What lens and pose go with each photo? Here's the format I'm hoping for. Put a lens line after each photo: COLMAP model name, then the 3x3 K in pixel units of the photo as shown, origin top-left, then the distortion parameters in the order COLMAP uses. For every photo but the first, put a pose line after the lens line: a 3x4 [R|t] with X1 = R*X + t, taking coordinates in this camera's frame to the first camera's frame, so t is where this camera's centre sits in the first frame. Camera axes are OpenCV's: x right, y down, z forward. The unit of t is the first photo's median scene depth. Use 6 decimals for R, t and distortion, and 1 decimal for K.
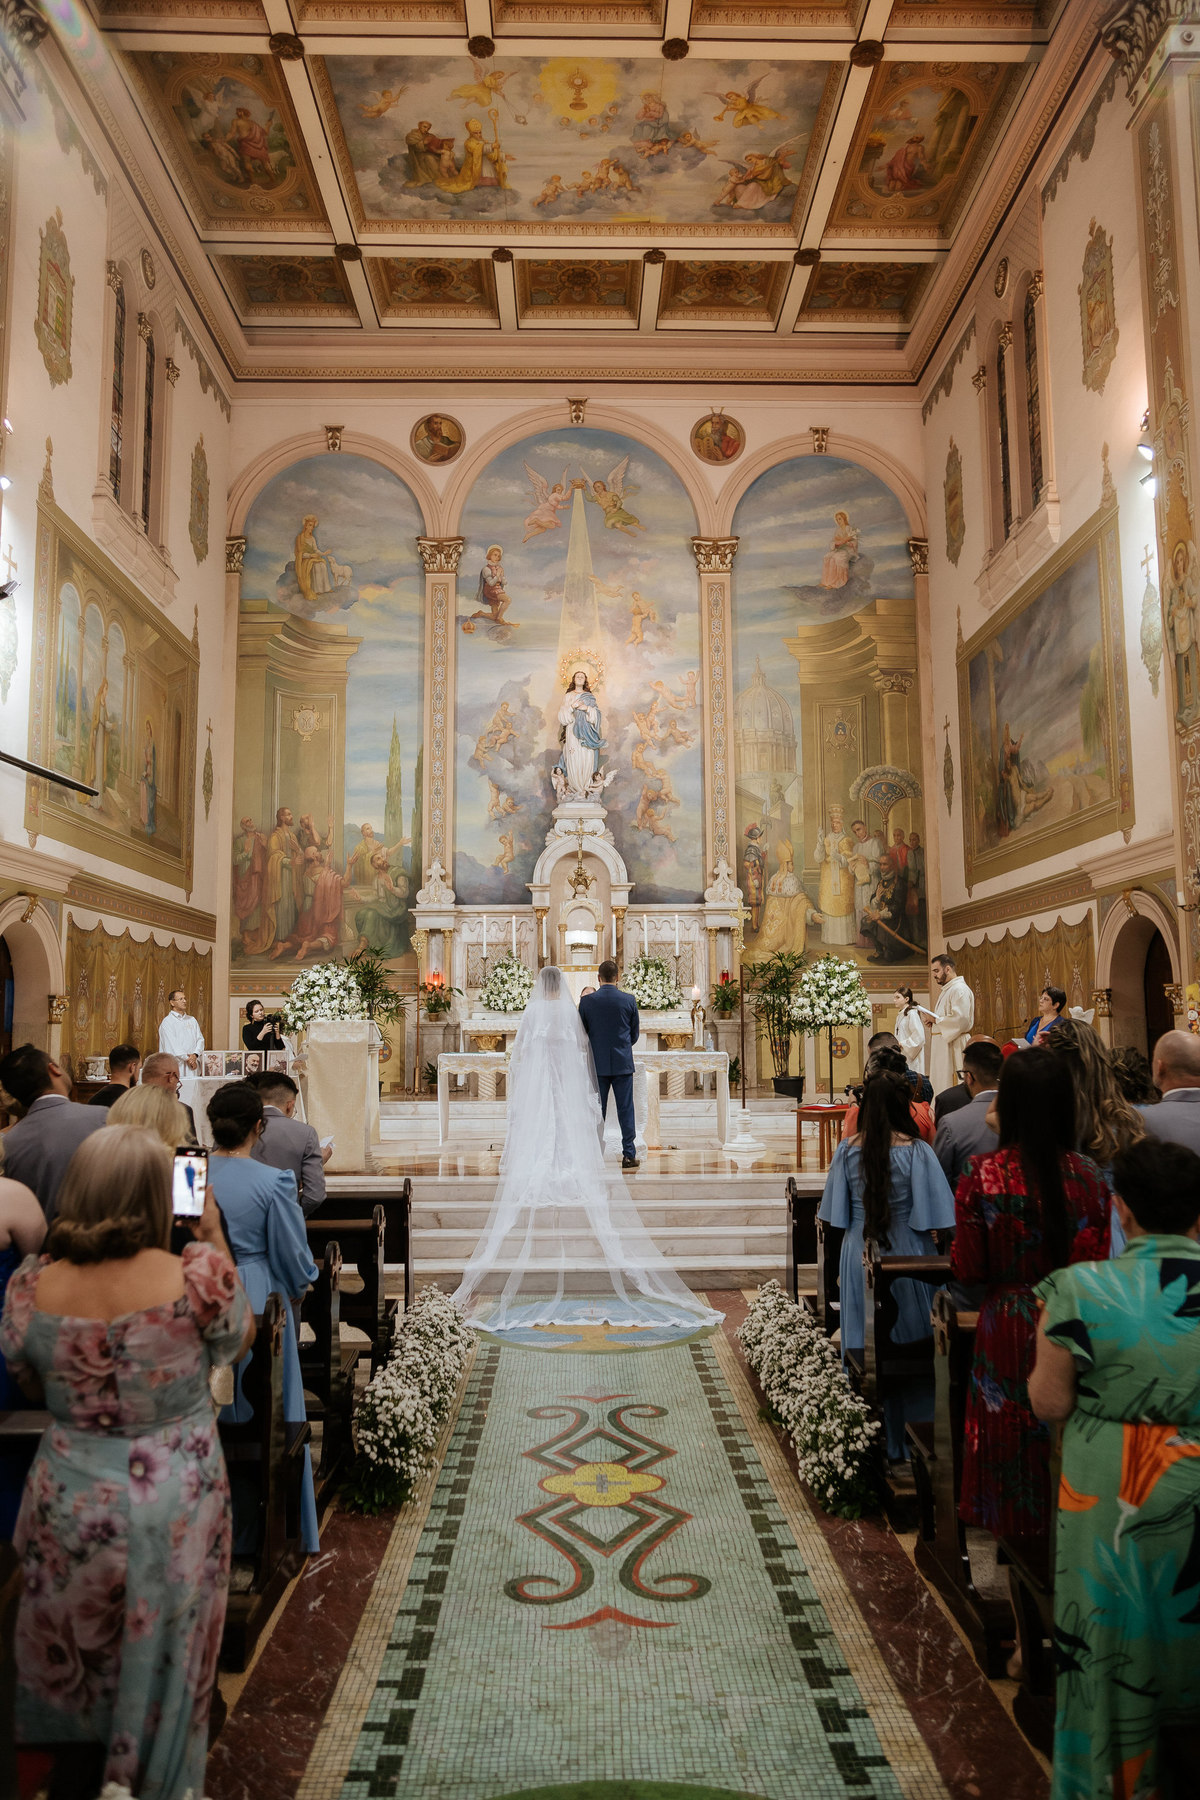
lens RADIAL K [[1216.5, 0, 604.8], [0, 1216.5, 902.3], [0, 0, 1]] dist [-0.000555, -0.000018]
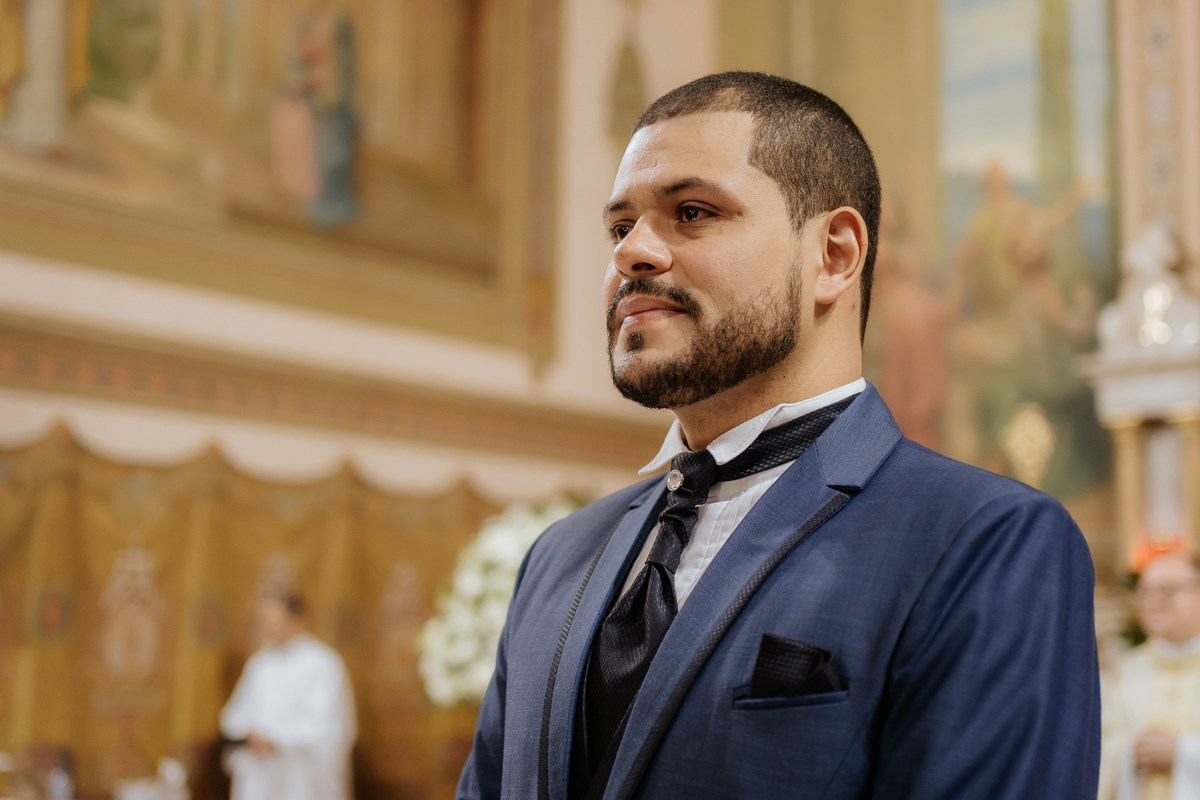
lens RADIAL K [[1829.5, 0, 603.8], [0, 1829.5, 396.8], [0, 0, 1]] dist [0.004372, 0.000000]
pose [[0.732358, -0.080689, -0.676122, 0.101522], [0.051888, 0.996680, -0.062740, 0.040925], [0.678940, 0.010866, 0.734114, 0.490299]]
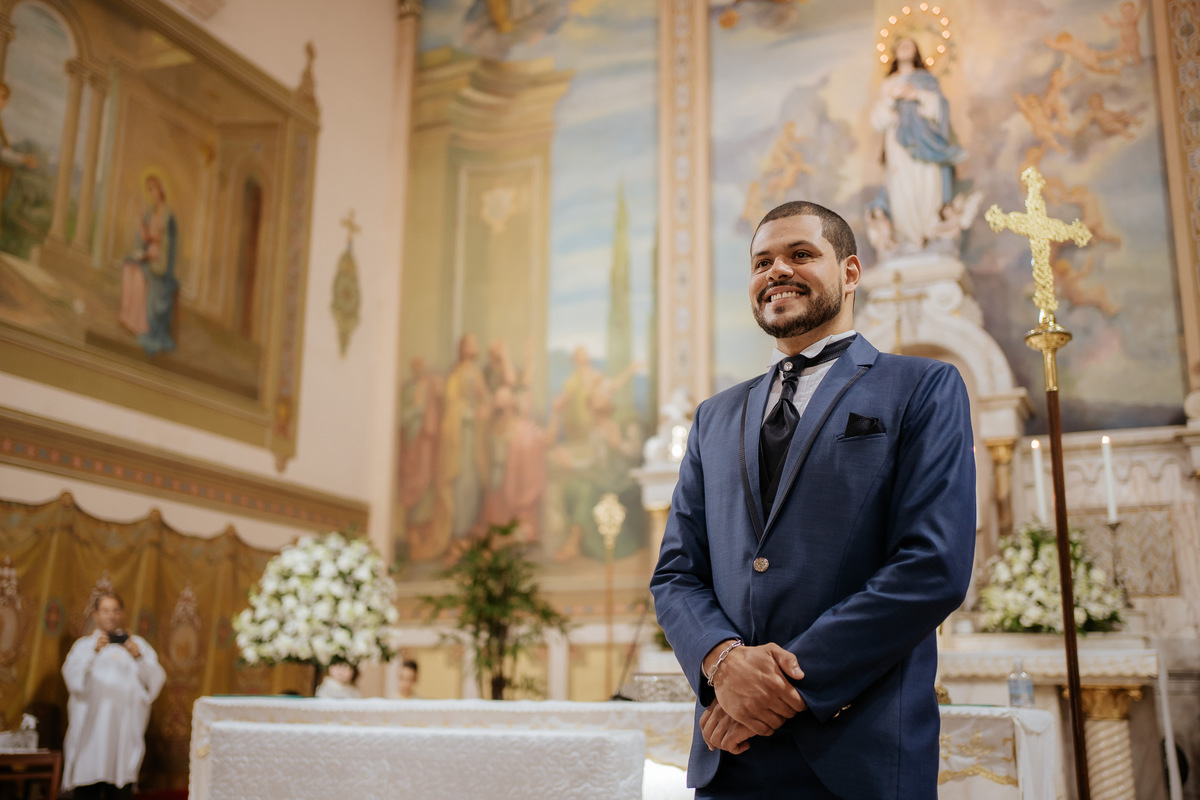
lens RADIAL K [[1252.5, 0, 592.6], [0, 1252.5, 402.5], [0, 0, 1]] dist [0.012089, 0.000000]
pose [[0.892861, -0.091506, -0.440938, 0.091491], [0.029632, 0.988954, -0.145233, 0.058472], [0.449357, 0.116607, 0.885710, 0.436786]]
